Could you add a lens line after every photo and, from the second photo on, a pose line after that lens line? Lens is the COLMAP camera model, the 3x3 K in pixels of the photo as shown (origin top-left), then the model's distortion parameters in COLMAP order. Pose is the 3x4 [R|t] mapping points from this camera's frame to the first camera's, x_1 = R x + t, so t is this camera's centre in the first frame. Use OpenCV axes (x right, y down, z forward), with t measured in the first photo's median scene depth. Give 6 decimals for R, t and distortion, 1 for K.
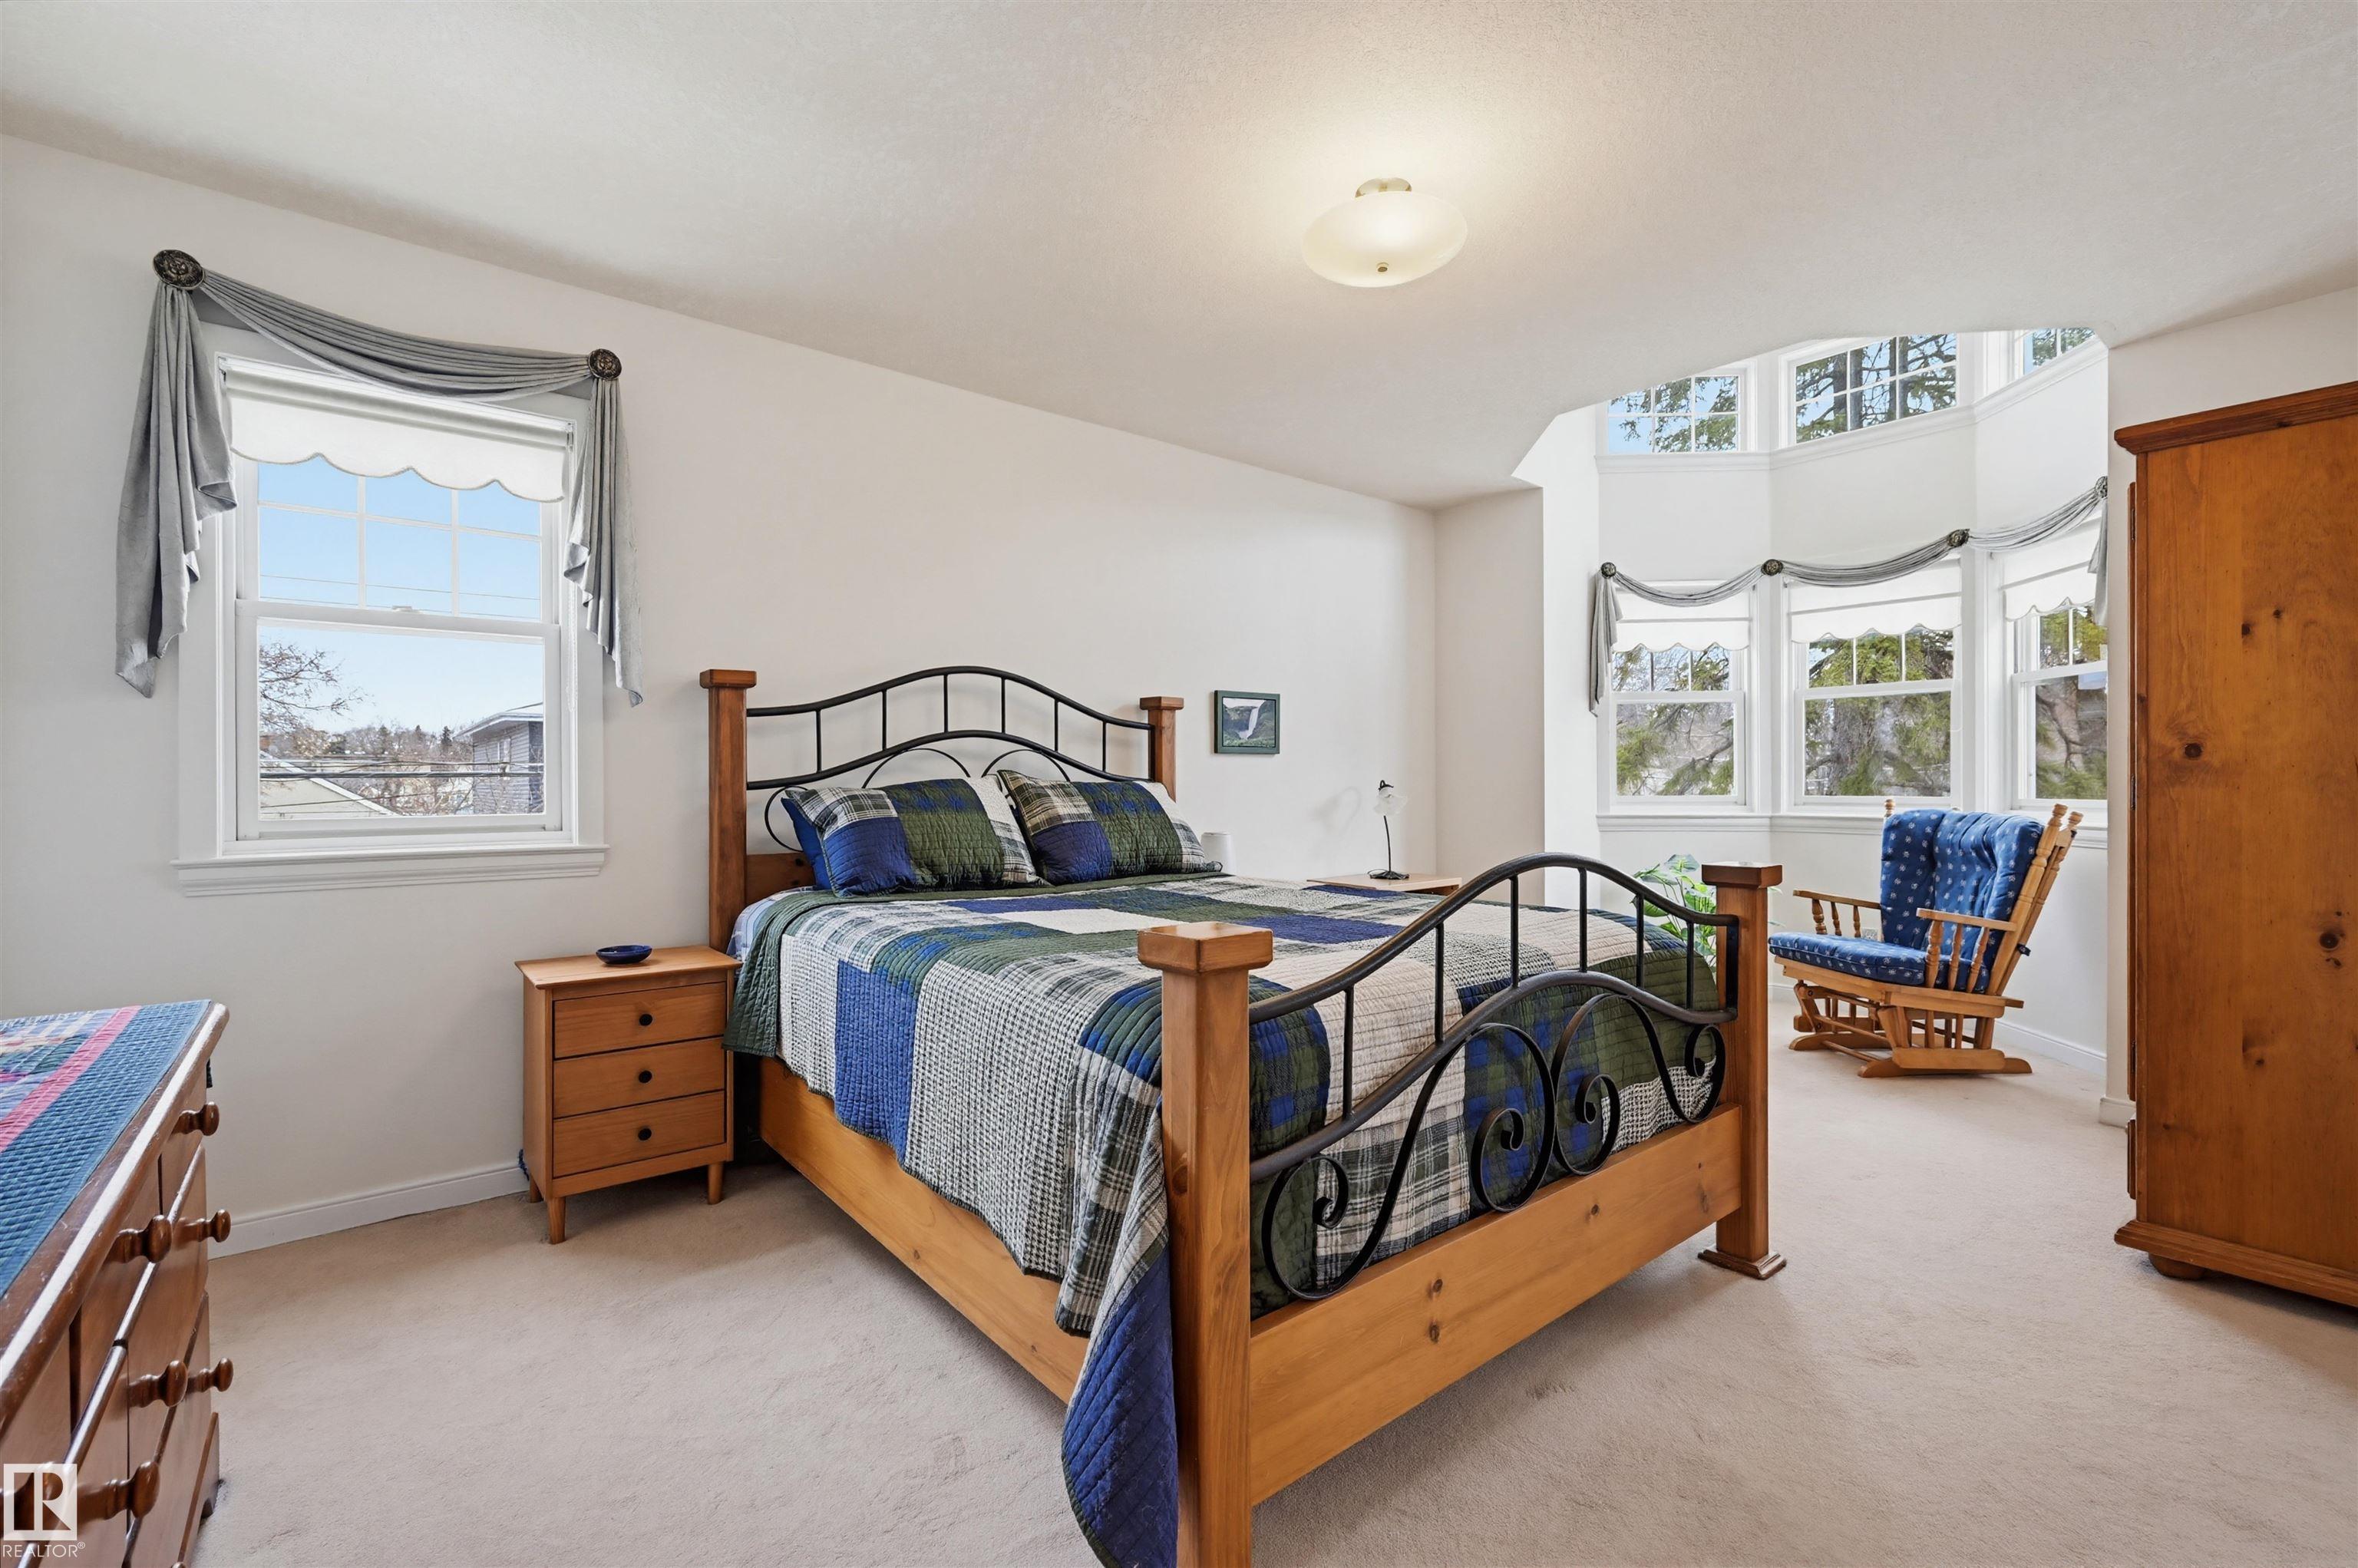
lens RADIAL K [[983.2, 0, 1165.9], [0, 983.2, 782.7], [0, 0, 1]] dist [0.002860, -0.000225]
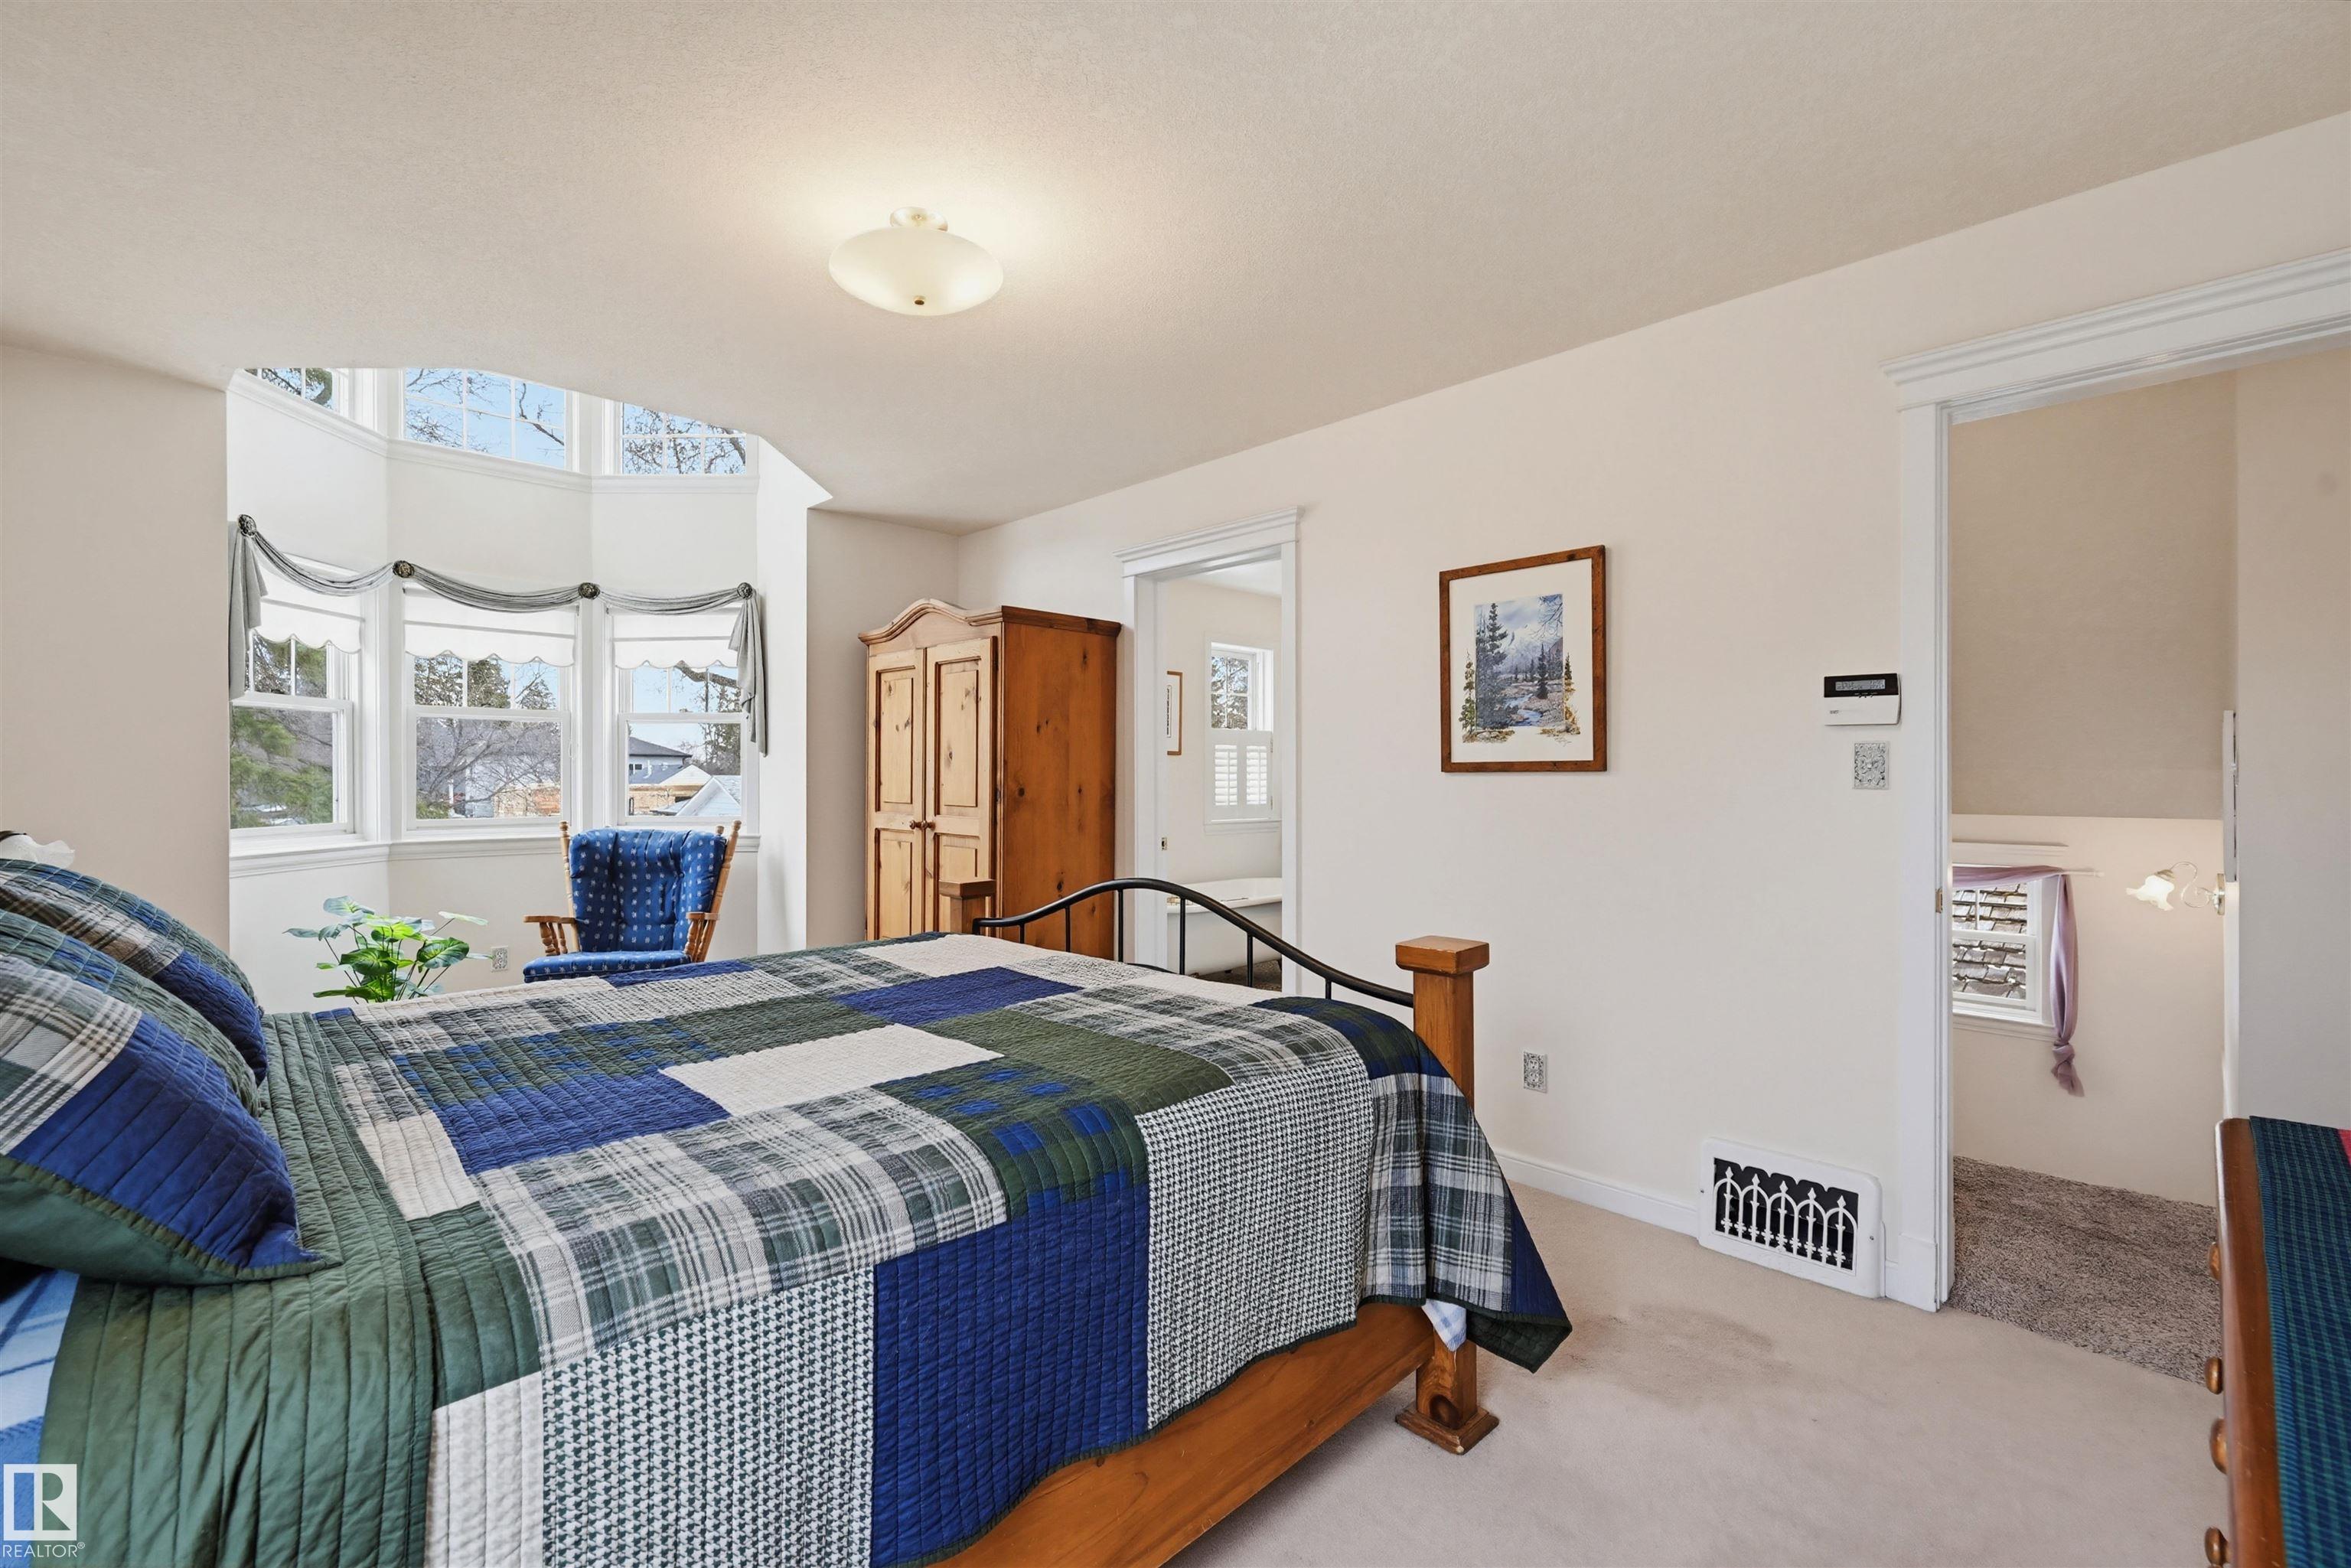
lens RADIAL K [[980.3, 0, 1164.9], [0, 980.3, 779.1], [0, 0, 1]] dist [0.002860, -0.000225]
pose [[-0.076123, 0.000309, 0.997098, -0.398806], [0.003069, 0.999995, -0.000075, -0.027809], [-0.997094, 0.003055, -0.076123, 0.435627]]
